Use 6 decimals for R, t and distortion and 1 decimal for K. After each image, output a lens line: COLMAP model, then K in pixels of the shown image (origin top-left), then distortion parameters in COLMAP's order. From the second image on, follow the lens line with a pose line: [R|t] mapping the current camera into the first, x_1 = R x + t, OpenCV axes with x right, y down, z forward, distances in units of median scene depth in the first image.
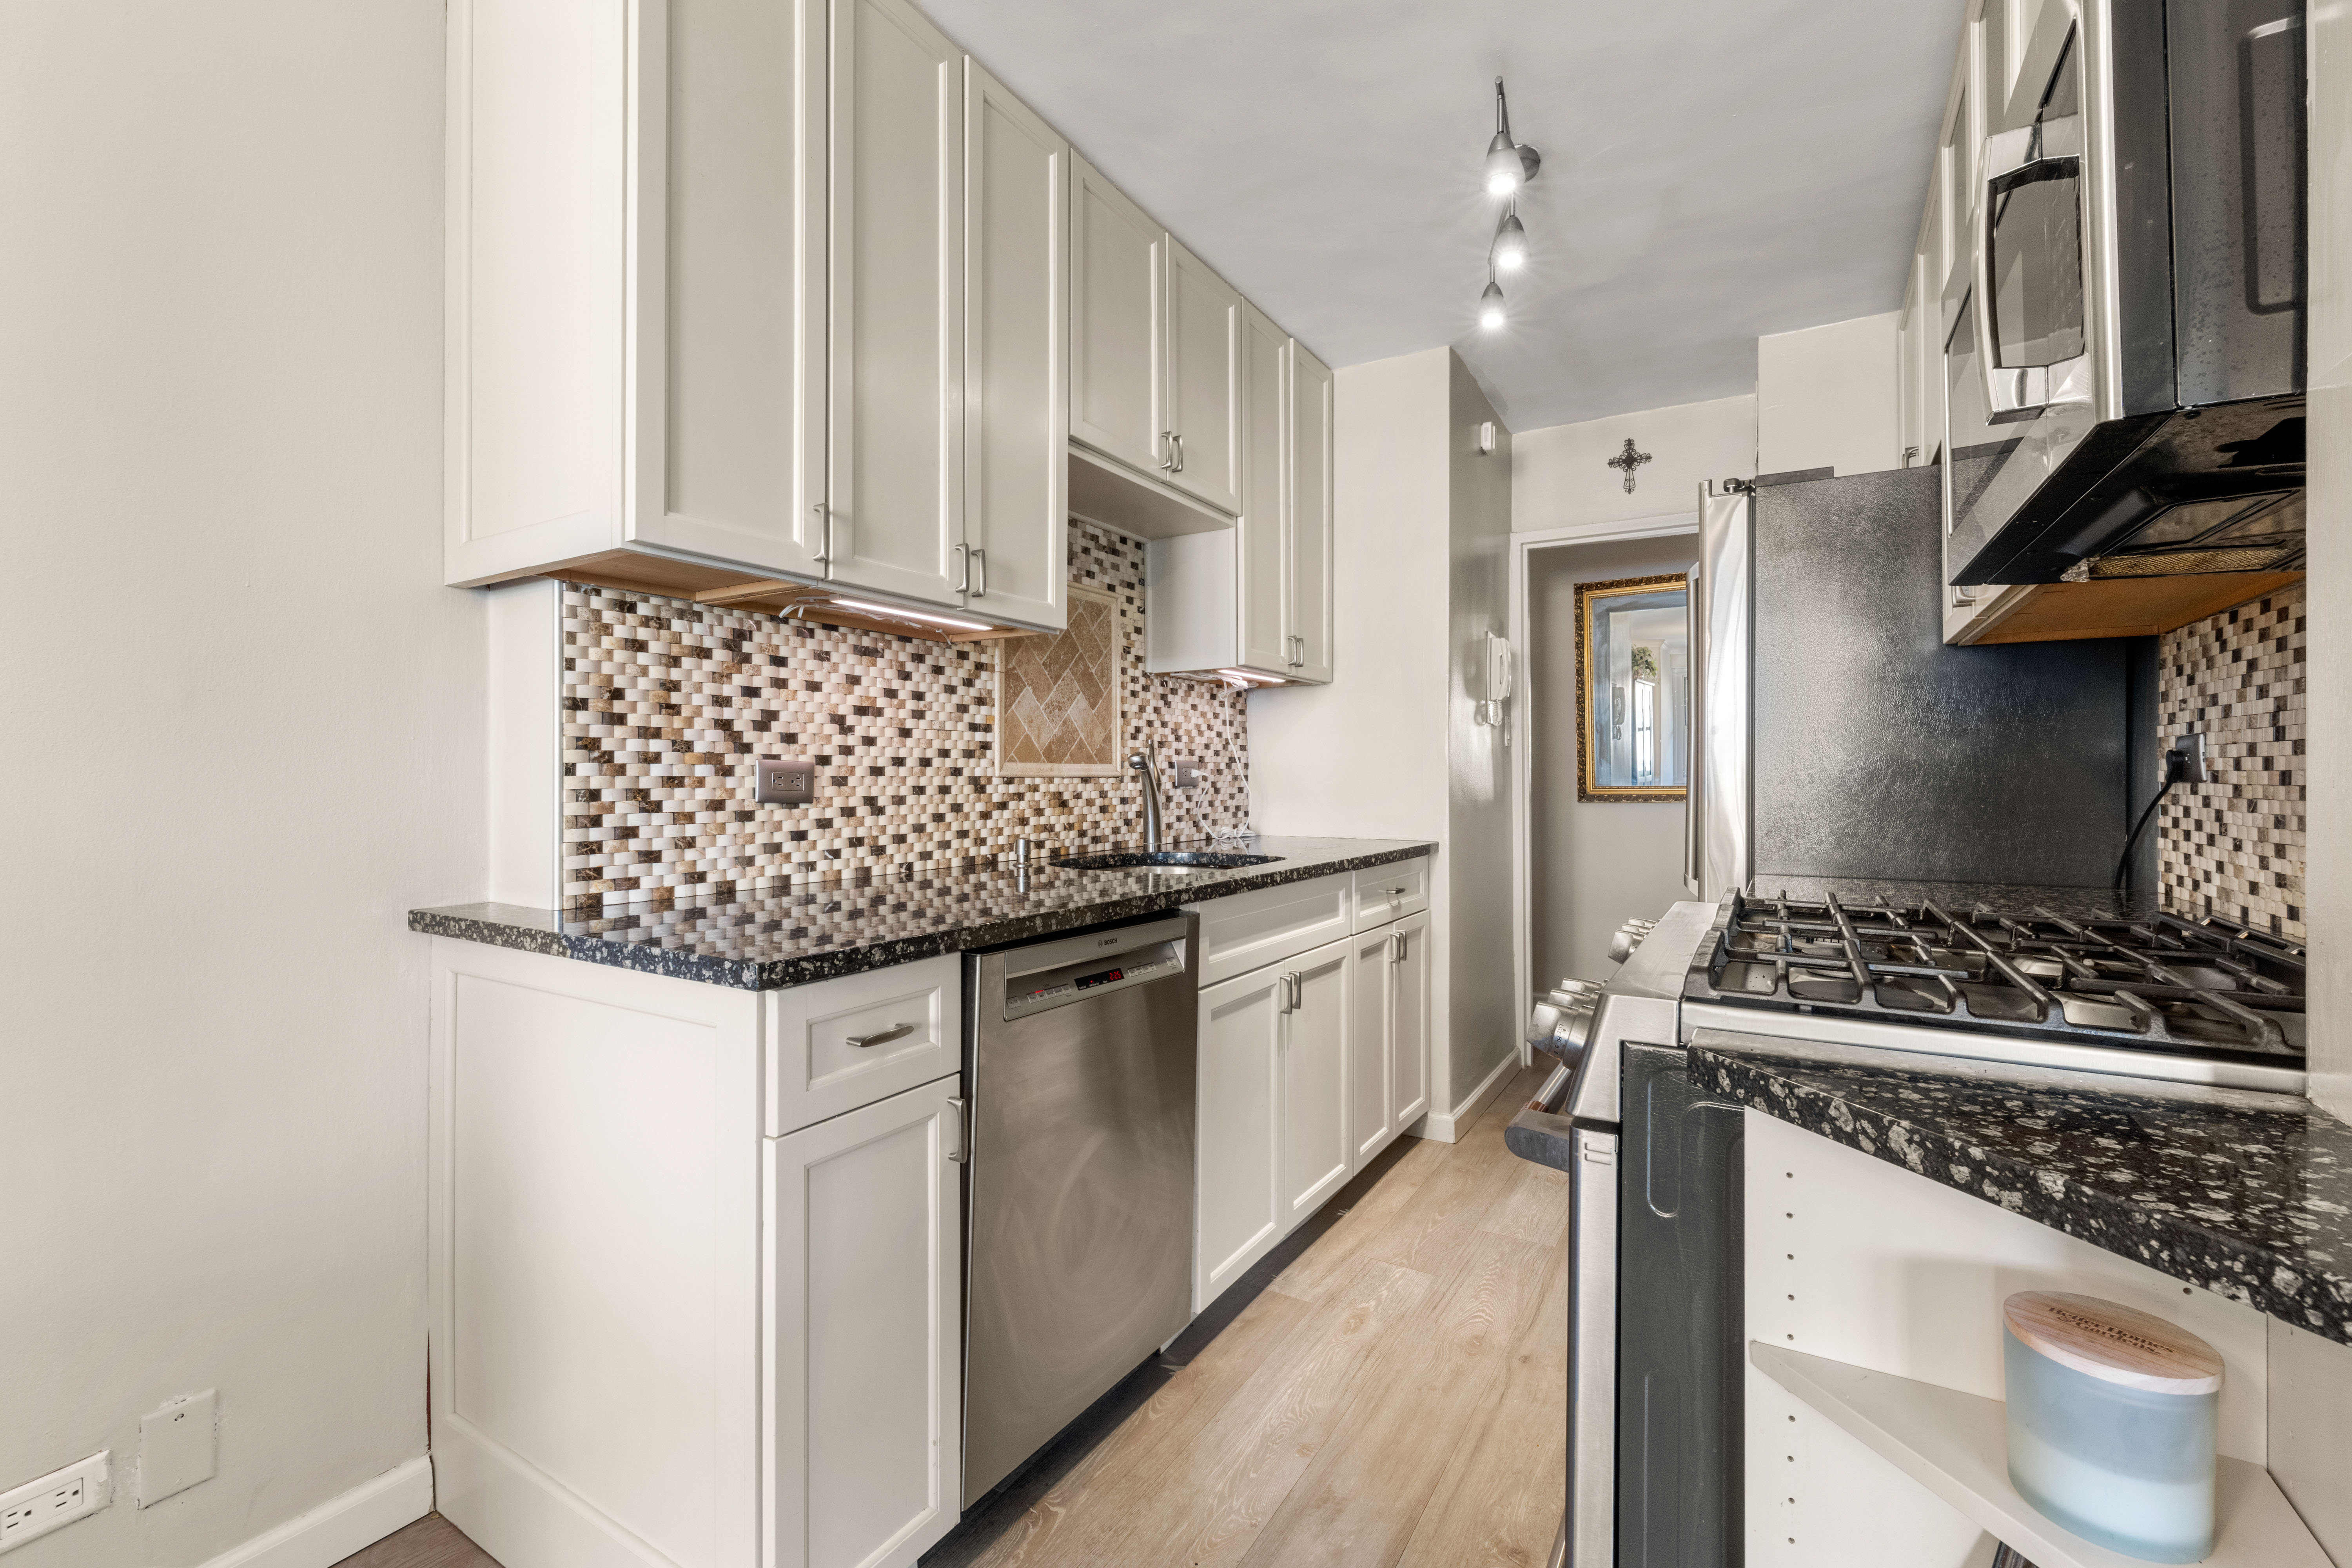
lens RADIAL K [[1005.8, 0, 1198.4], [0, 1005.8, 775.3], [0, 0, 1]] dist [0.001504, 0.000185]
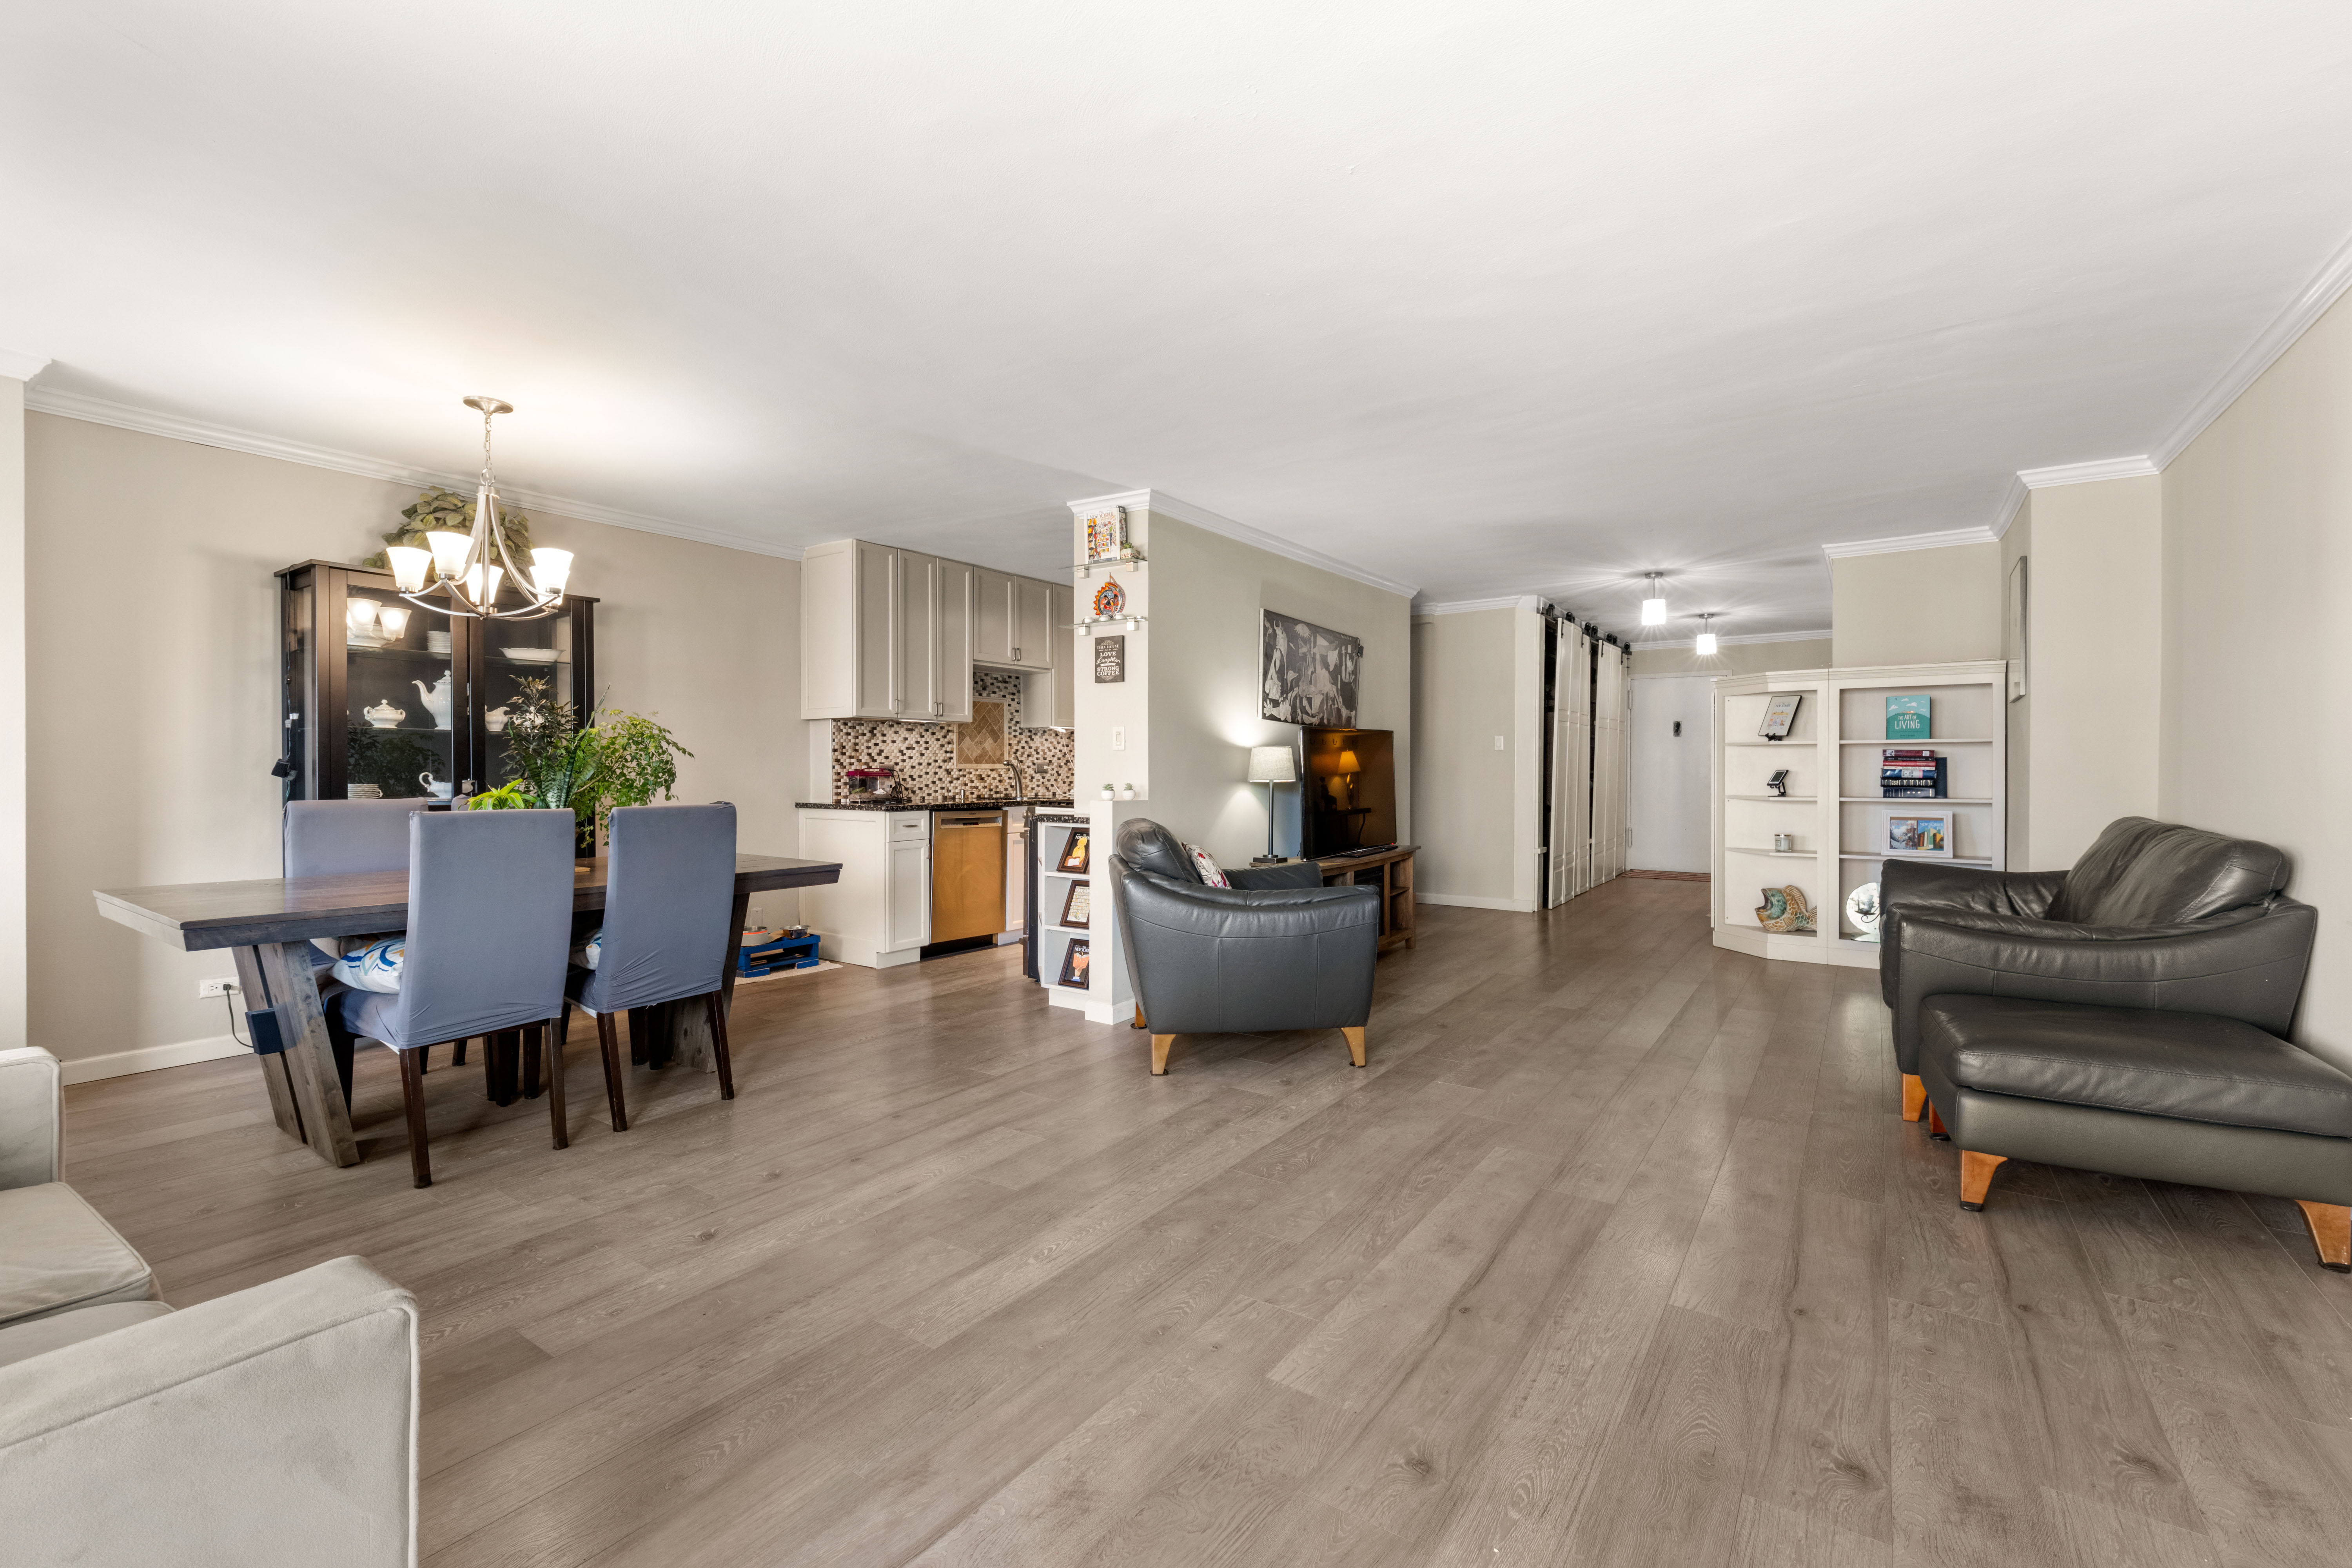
lens RADIAL K [[1005.8, 0, 1198.4], [0, 1005.8, 775.3], [0, 0, 1]] dist [0.001504, 0.000185]
pose [[0.998177, -0.001139, -0.060345, 0.745232], [0.001599, 0.999970, 0.007569, -0.000718], [0.060335, -0.007651, 0.998149, -2.044981]]
